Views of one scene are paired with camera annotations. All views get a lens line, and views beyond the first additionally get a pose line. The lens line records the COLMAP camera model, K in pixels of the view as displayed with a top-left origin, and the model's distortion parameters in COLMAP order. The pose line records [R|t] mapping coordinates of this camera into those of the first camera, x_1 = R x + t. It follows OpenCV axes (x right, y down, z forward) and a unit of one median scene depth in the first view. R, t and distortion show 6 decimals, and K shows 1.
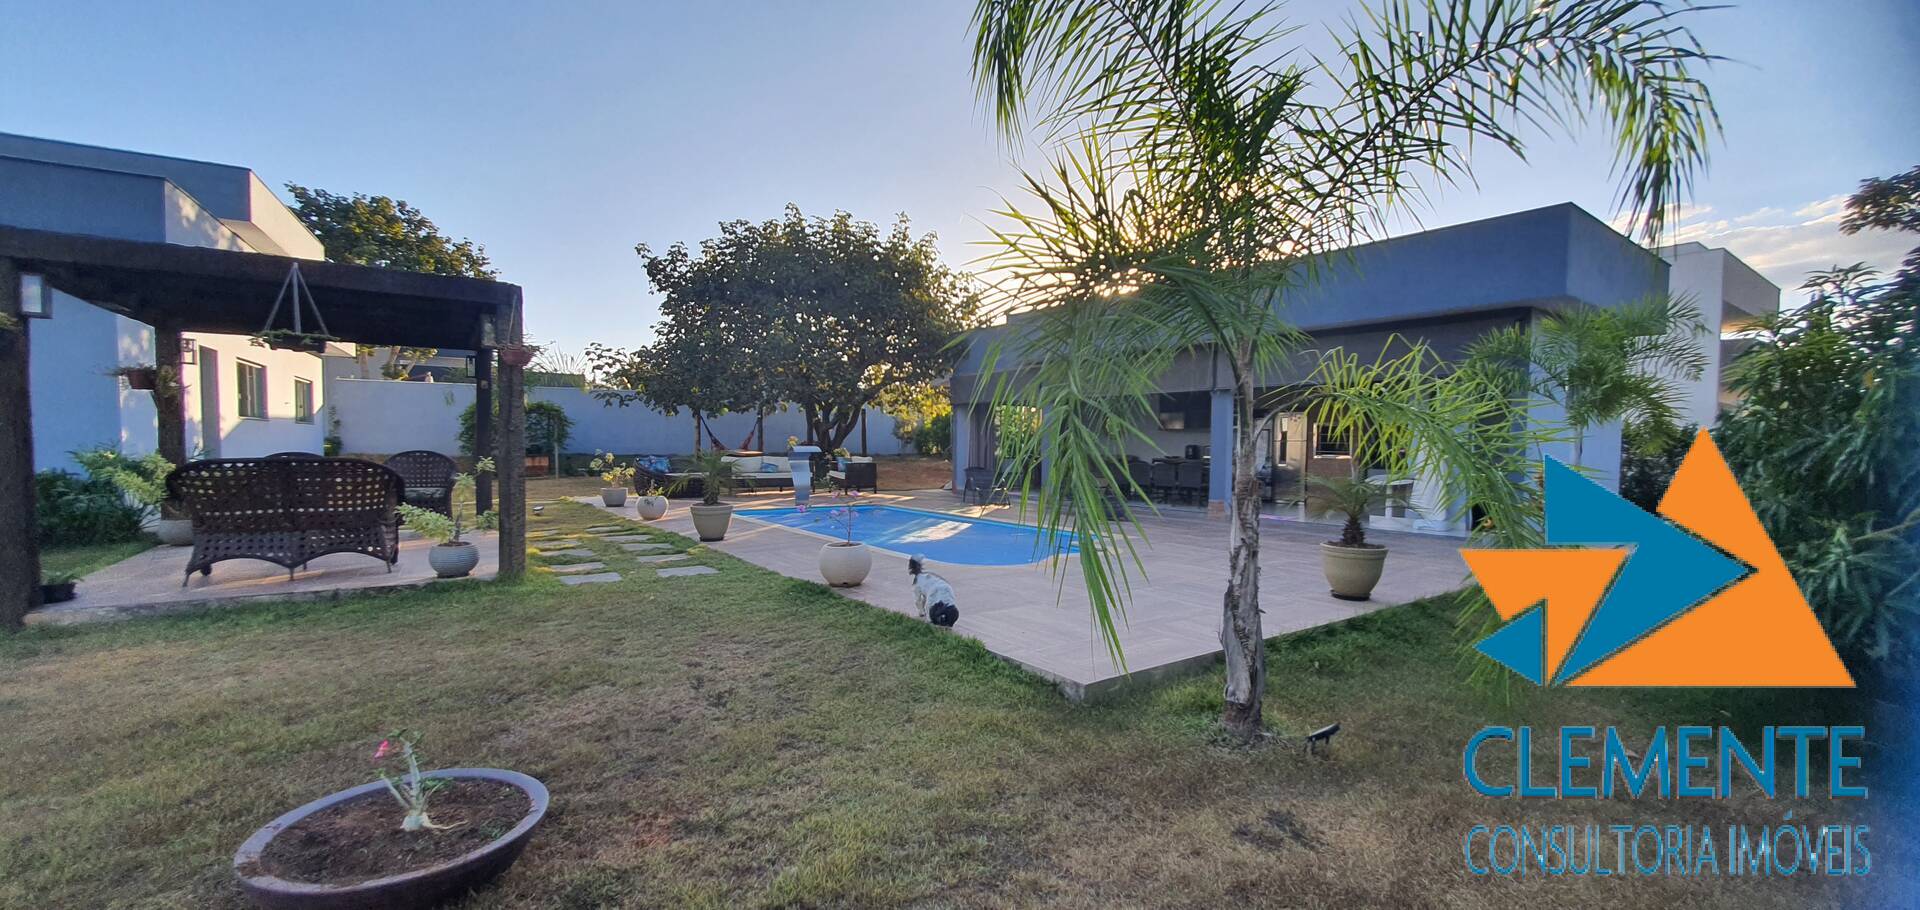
lens RADIAL K [[762.1, 0, 973.5], [0, 762.1, 474.4], [0, 0, 1]] dist [0.000942, -0.001393]
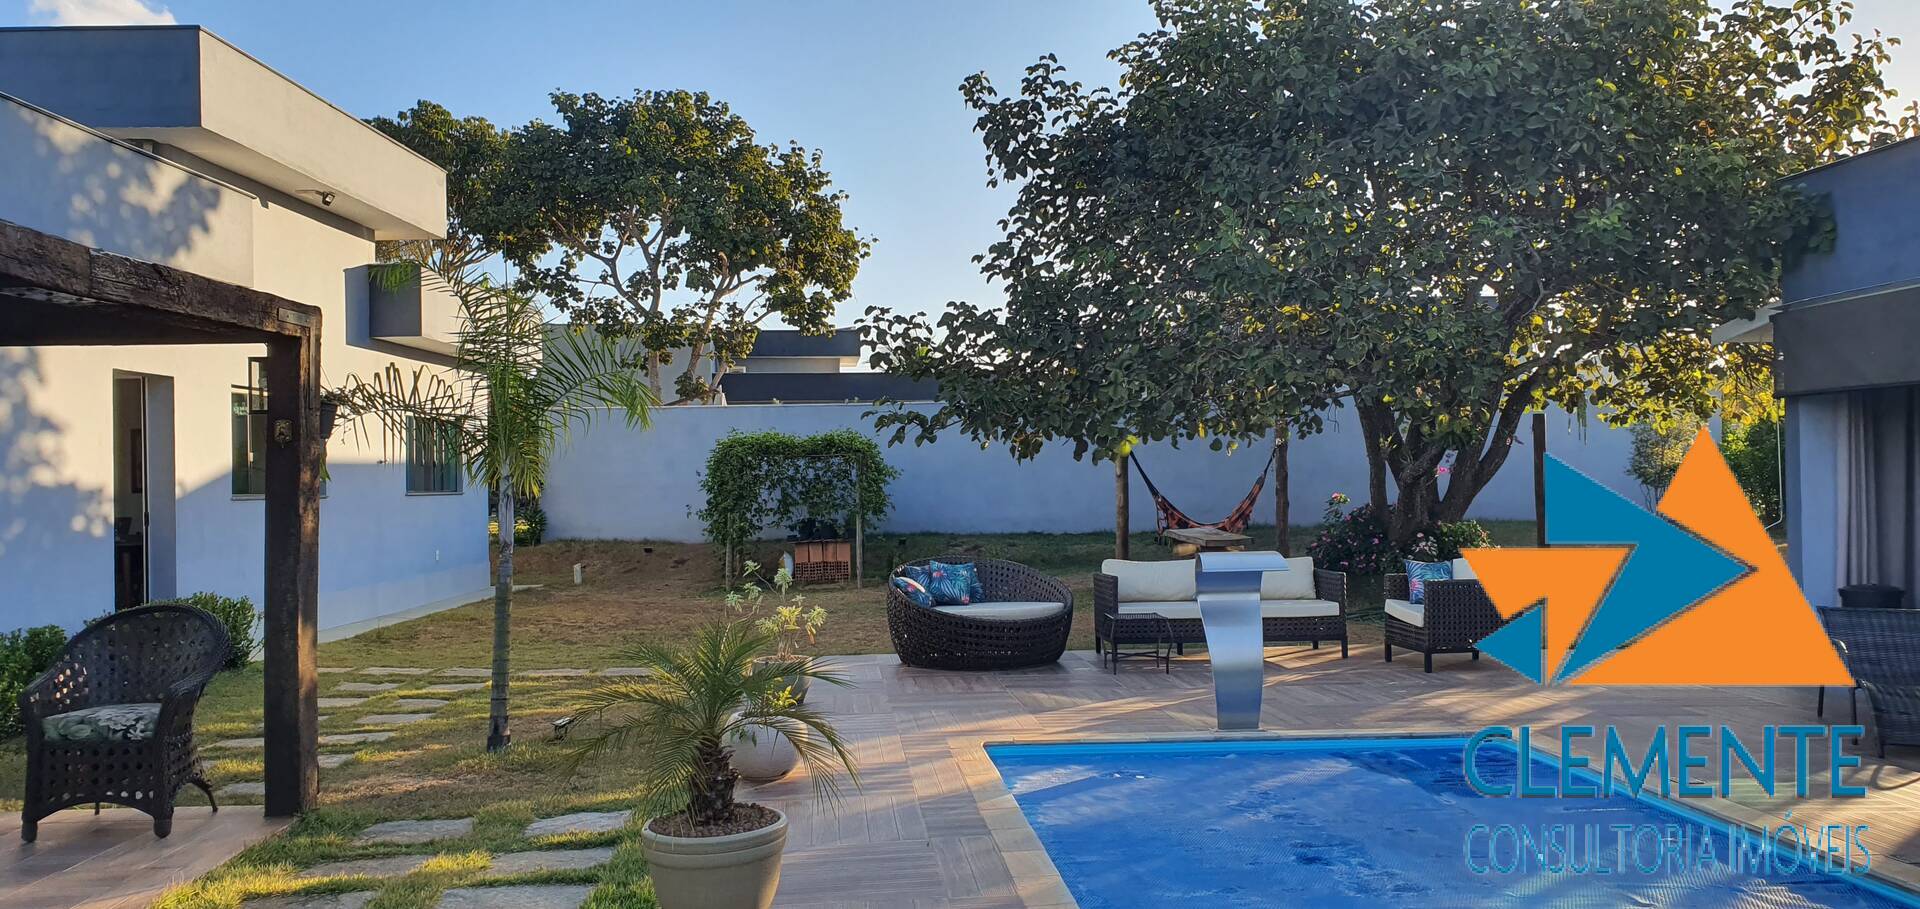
lens RADIAL K [[1509.4, 0, 923.1], [0, 1509.4, 460.9], [0, 0, 1]] dist [0.097065, -0.044696]
pose [[0.837650, -0.033650, -0.545170, 0.018558], [0.003945, 0.998447, -0.055566, -0.026618], [0.546194, 0.044395, 0.836482, 0.241095]]
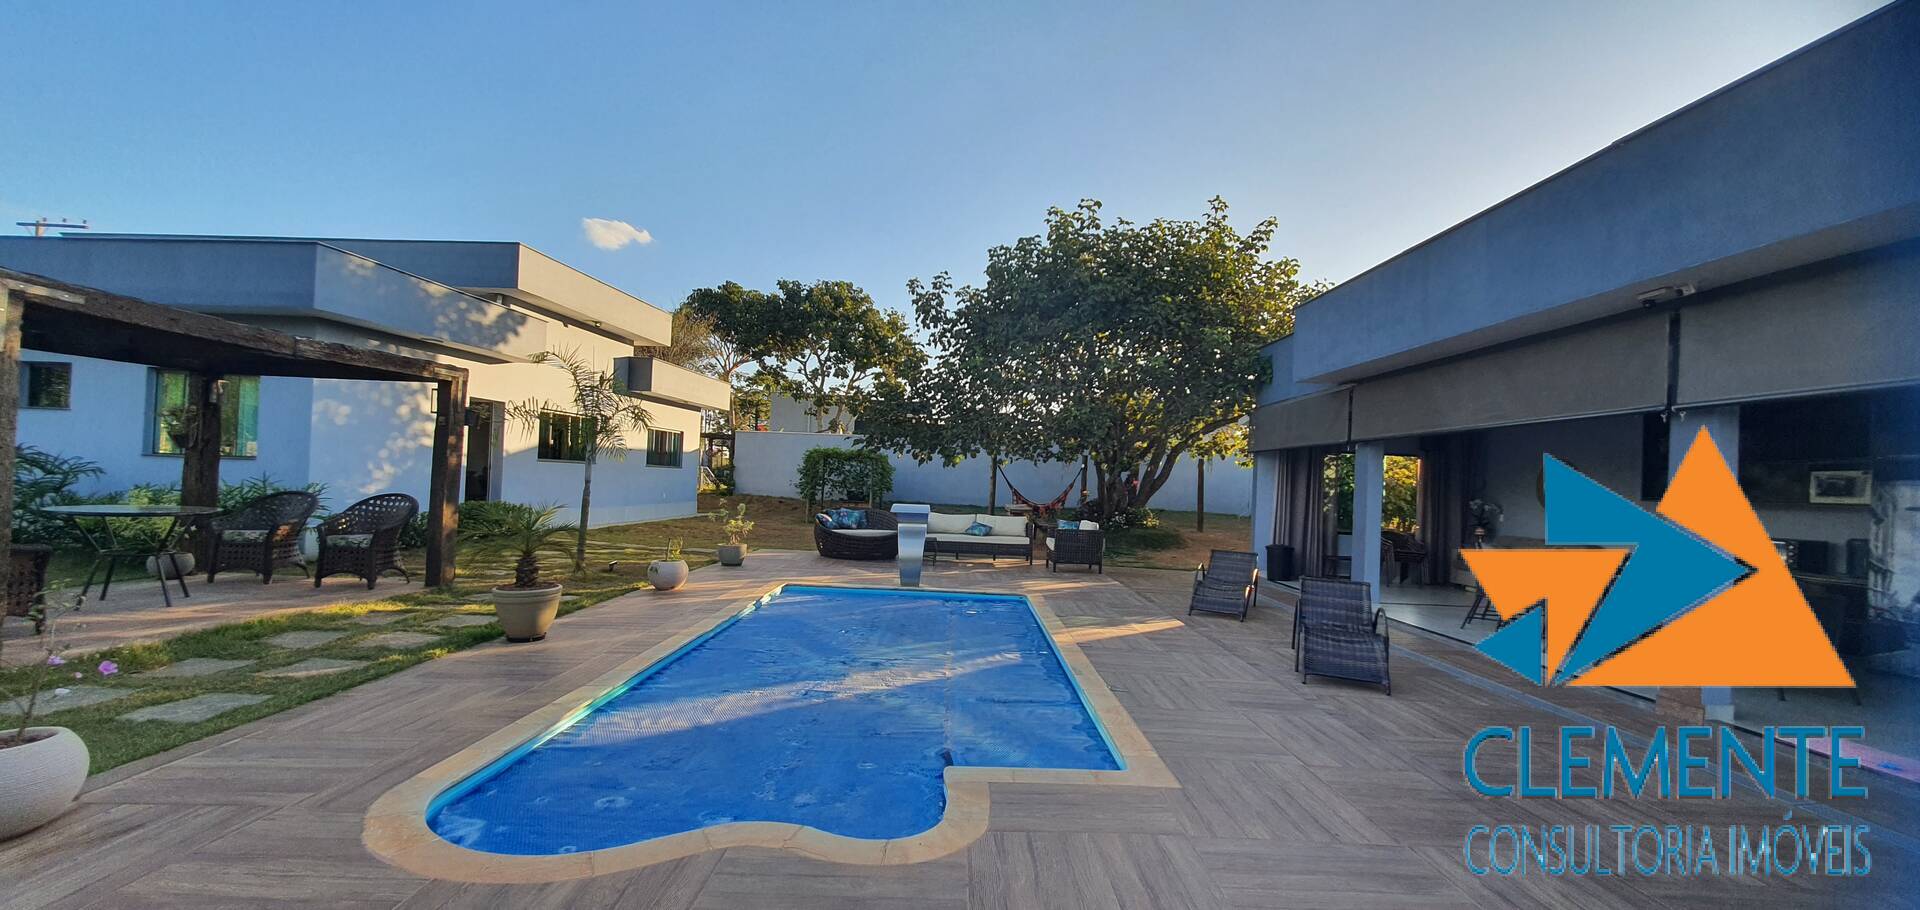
lens RADIAL K [[758.6, 0, 969.6], [0, 758.6, 474.0], [0, 0, 1]] dist [0.001526, -0.000380]
pose [[0.813872, 0.017130, -0.580792, 0.160401], [-0.057962, 0.996973, -0.051817, -0.021039], [0.578147, 0.075836, 0.812401, 0.297661]]
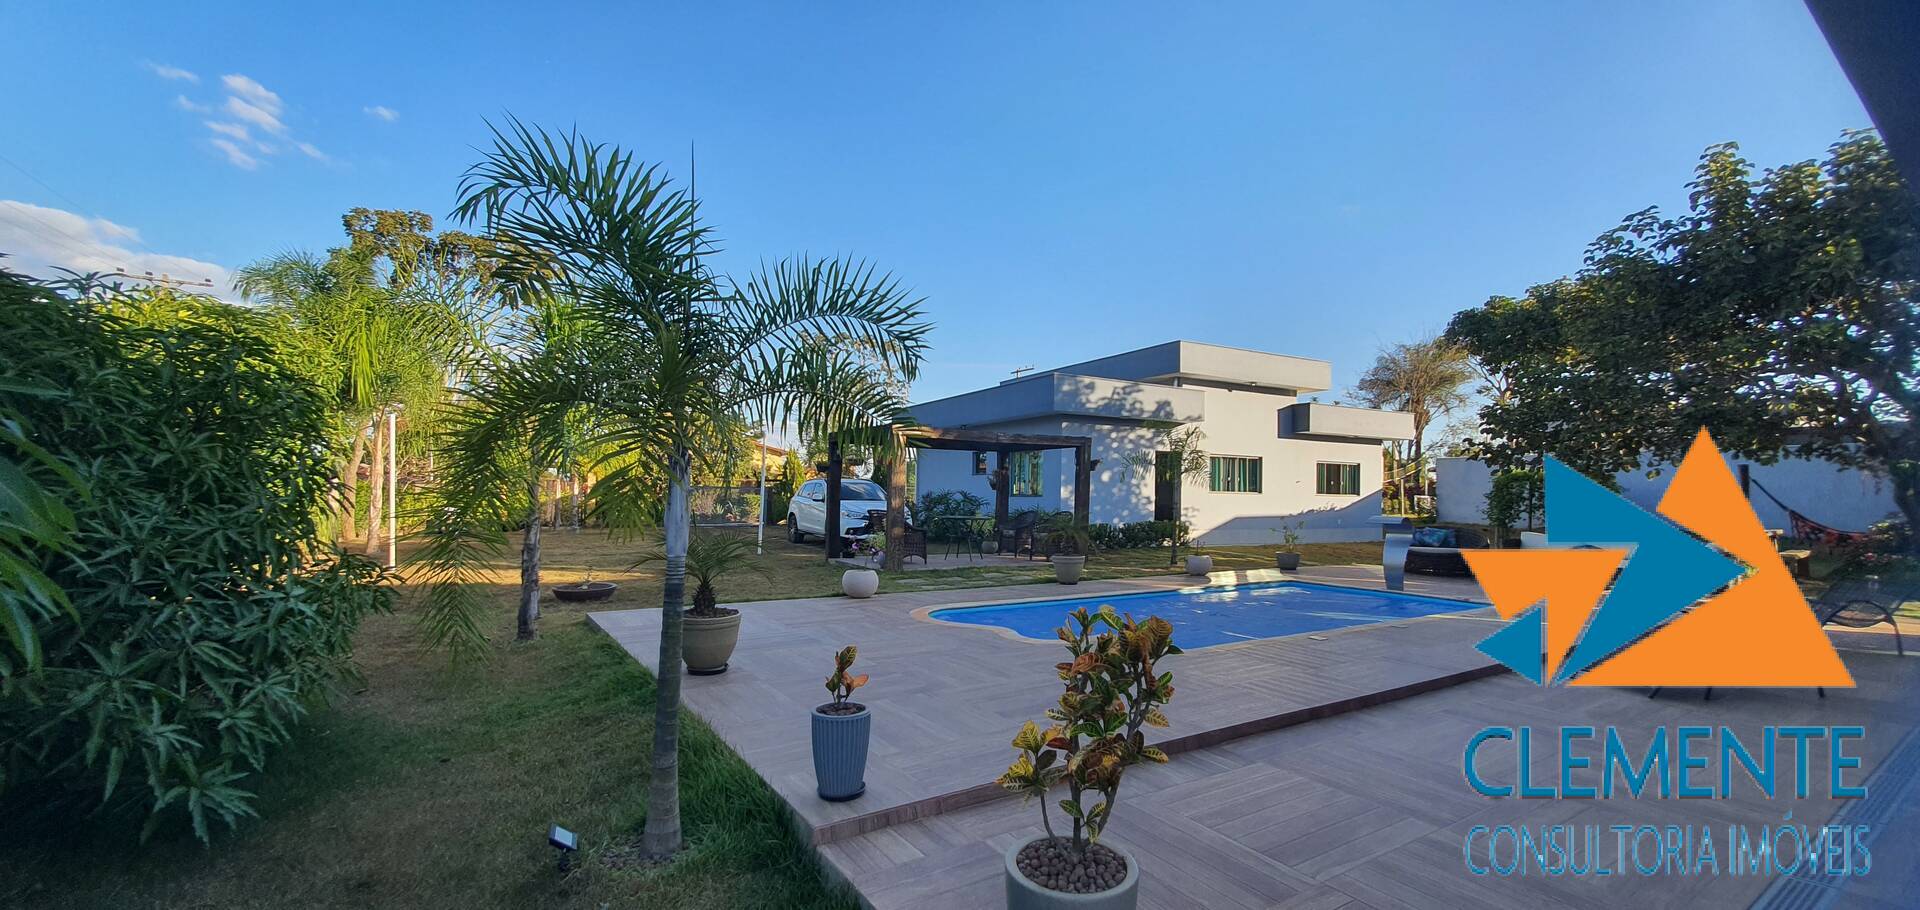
lens RADIAL K [[753.7, 0, 992.3], [0, 753.7, 486.9], [0, 0, 1]] dist [0.010369, -0.000169]
pose [[-0.024954, -0.023599, -0.999410, 0.402395], [-0.058164, 0.998062, -0.022115, -0.017383], [0.997995, 0.057578, -0.026278, 0.398239]]
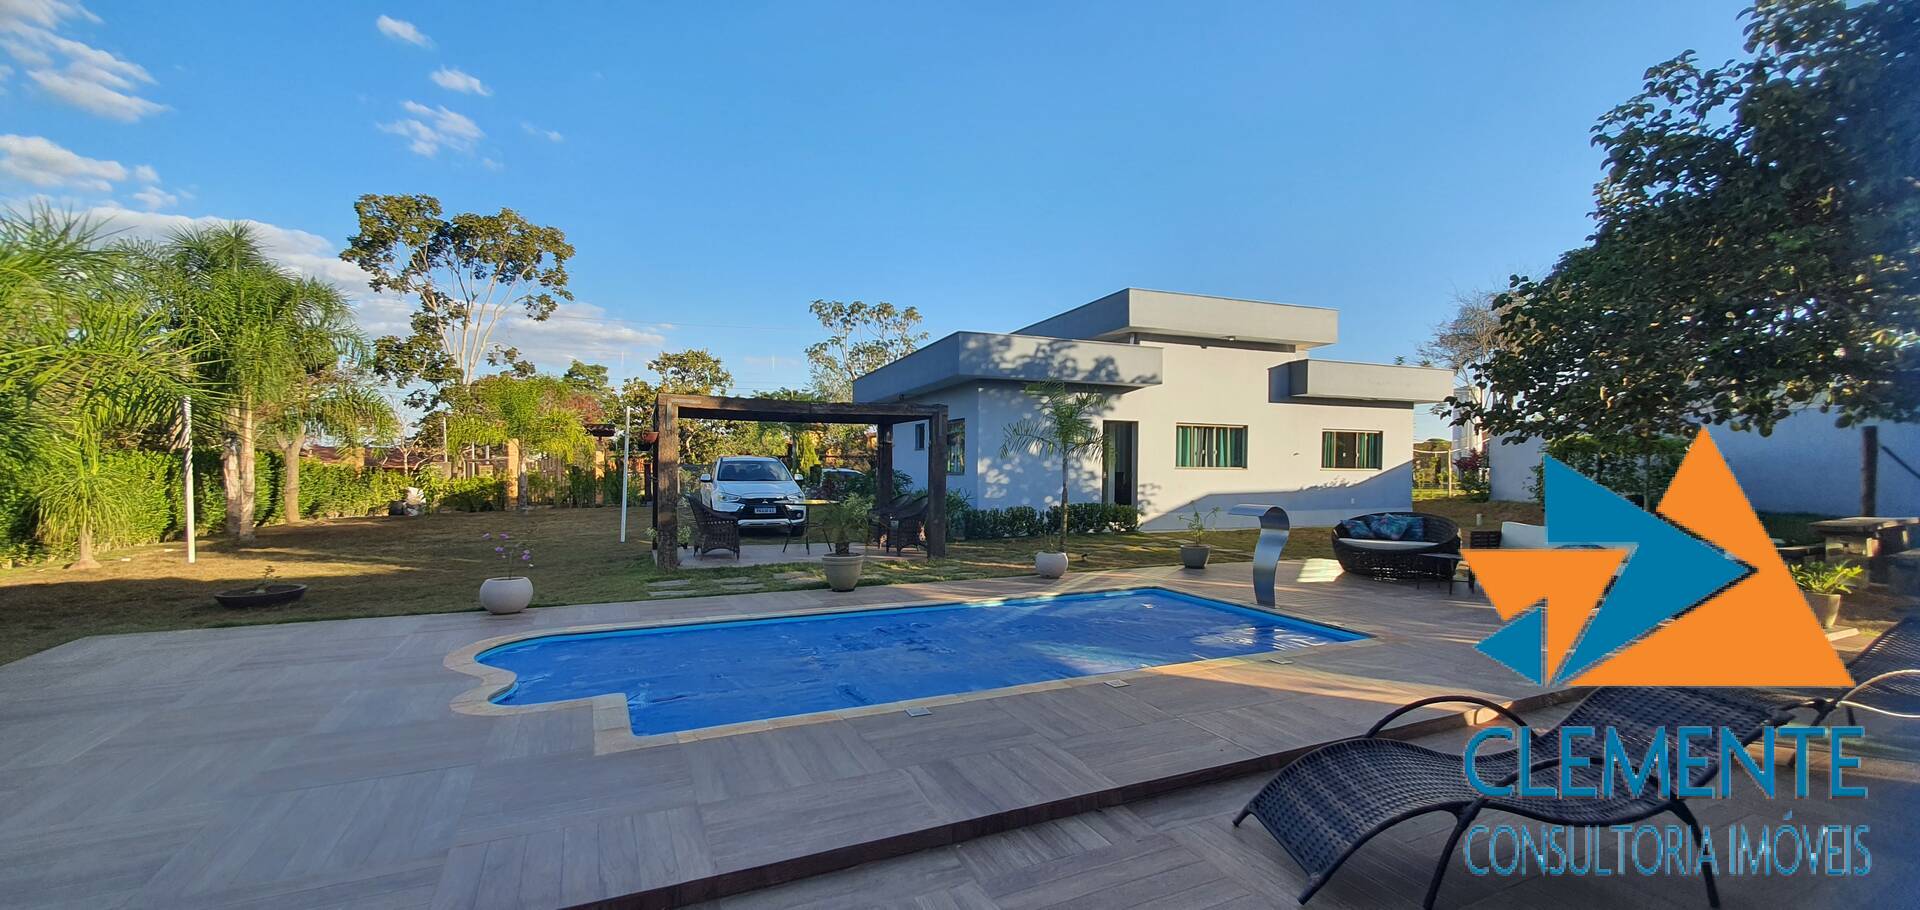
lens RADIAL K [[748.1, 0, 977.5], [0, 748.1, 466.3], [0, 0, 1]] dist [-0.001087, -0.000135]
pose [[-0.162964, -0.013735, -0.986536, 0.256443], [-0.057400, 0.998341, -0.004417, -0.033600], [0.984961, 0.055908, -0.163482, 0.586376]]
